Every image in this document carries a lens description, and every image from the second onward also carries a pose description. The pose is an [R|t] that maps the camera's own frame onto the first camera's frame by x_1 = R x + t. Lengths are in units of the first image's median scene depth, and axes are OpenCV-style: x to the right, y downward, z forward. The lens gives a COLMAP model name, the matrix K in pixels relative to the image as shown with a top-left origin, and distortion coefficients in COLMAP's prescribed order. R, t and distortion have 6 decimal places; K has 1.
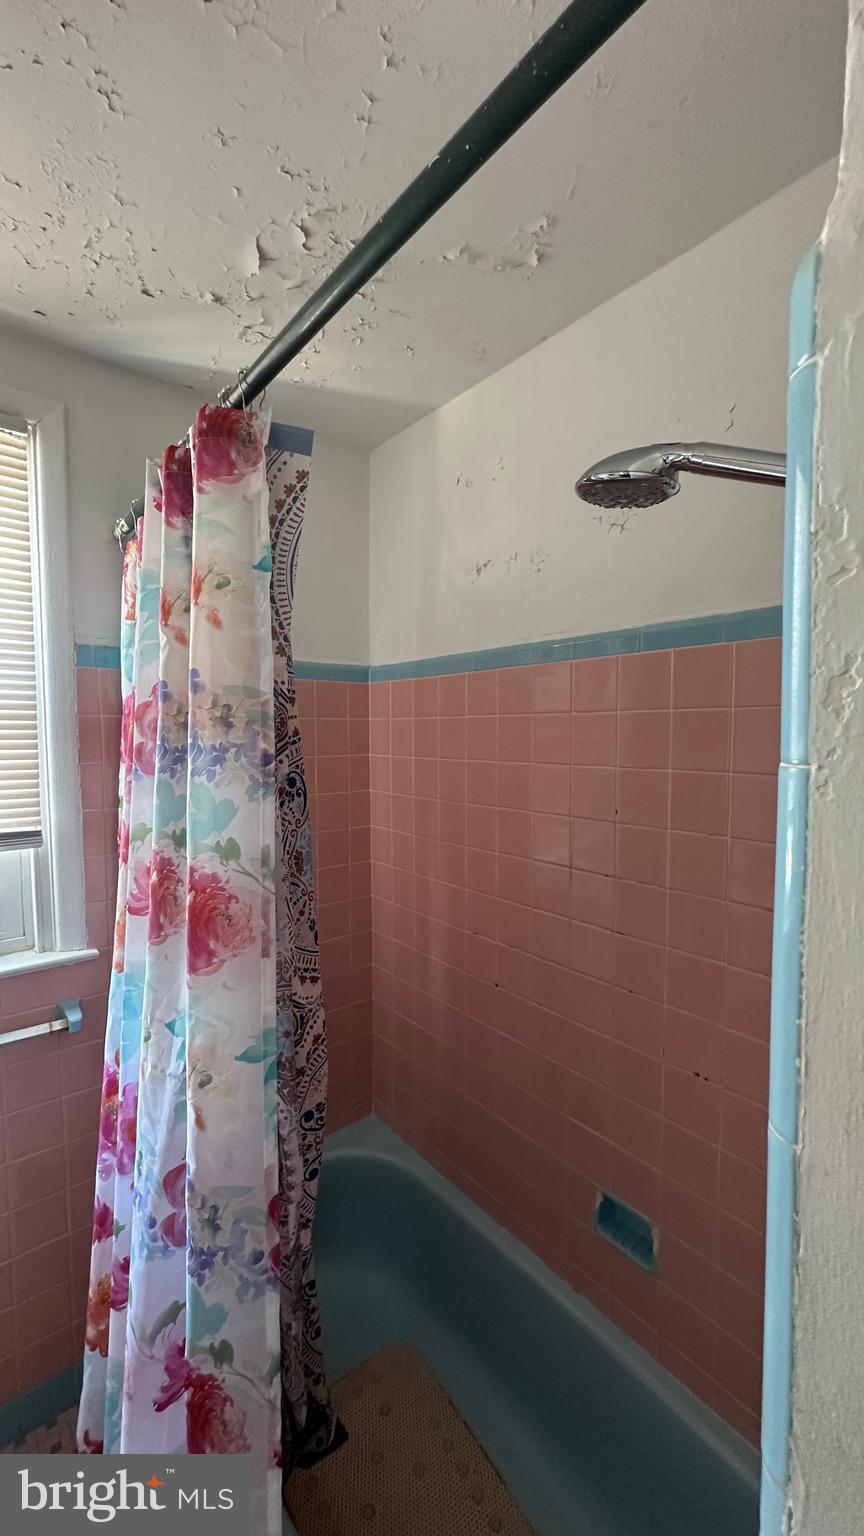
lens RADIAL K [[612.8, 0, 430.9], [0, 612.8, 766.8], [0, 0, 1]] dist [-0.003238, -0.000343]
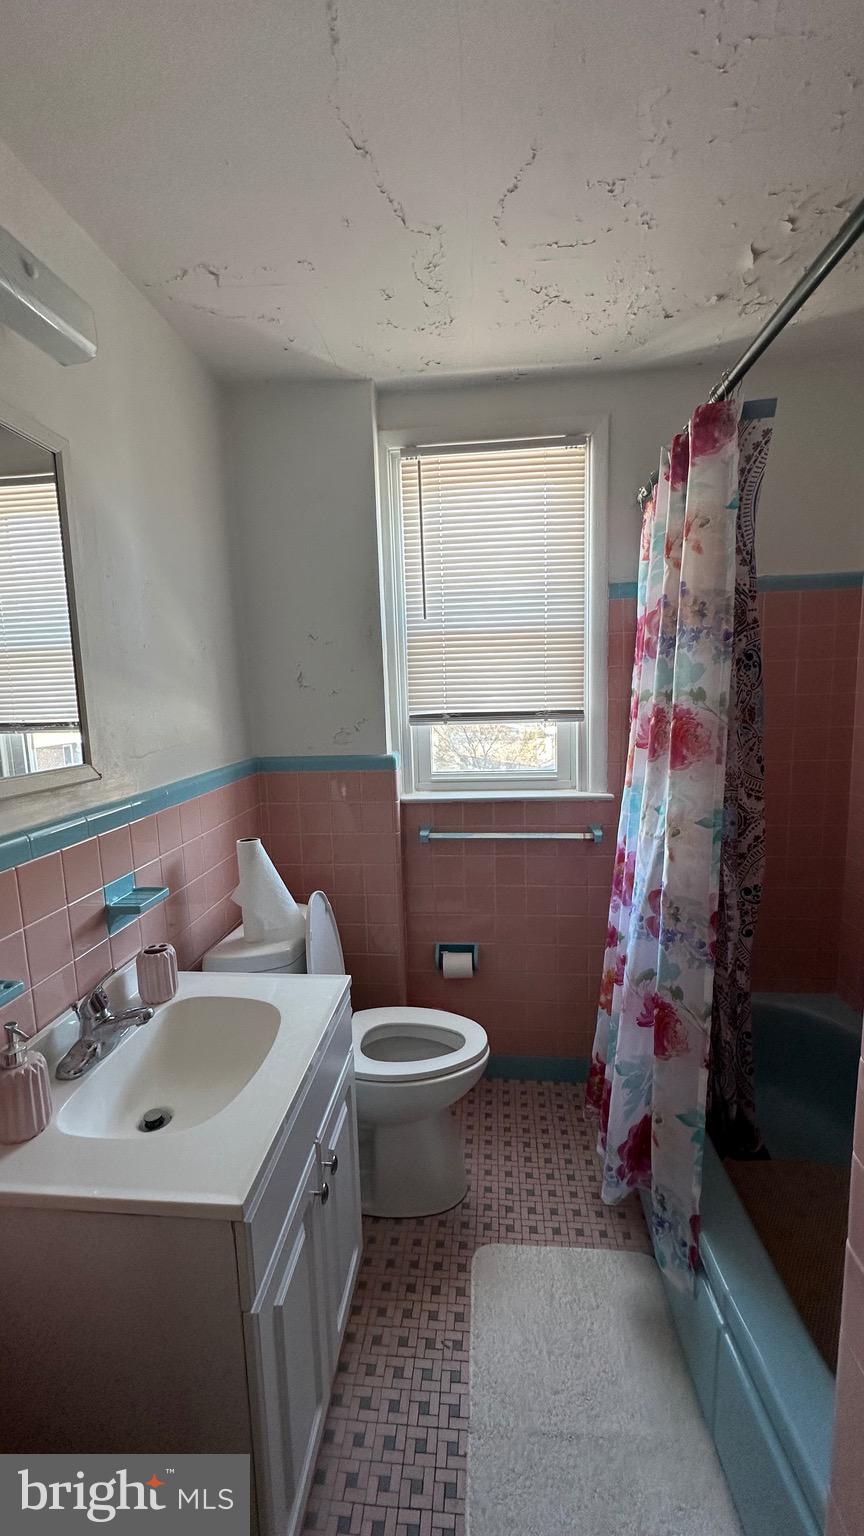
lens RADIAL K [[612.8, 0, 428.4], [0, 612.8, 771.8], [0, 0, 1]] dist [-0.003238, -0.000343]
pose [[0.708470, 0.079945, -0.701198, 0.267811], [-0.012717, 0.994848, 0.100576, 0.160514], [0.705626, -0.062338, 0.705837, -0.556399]]
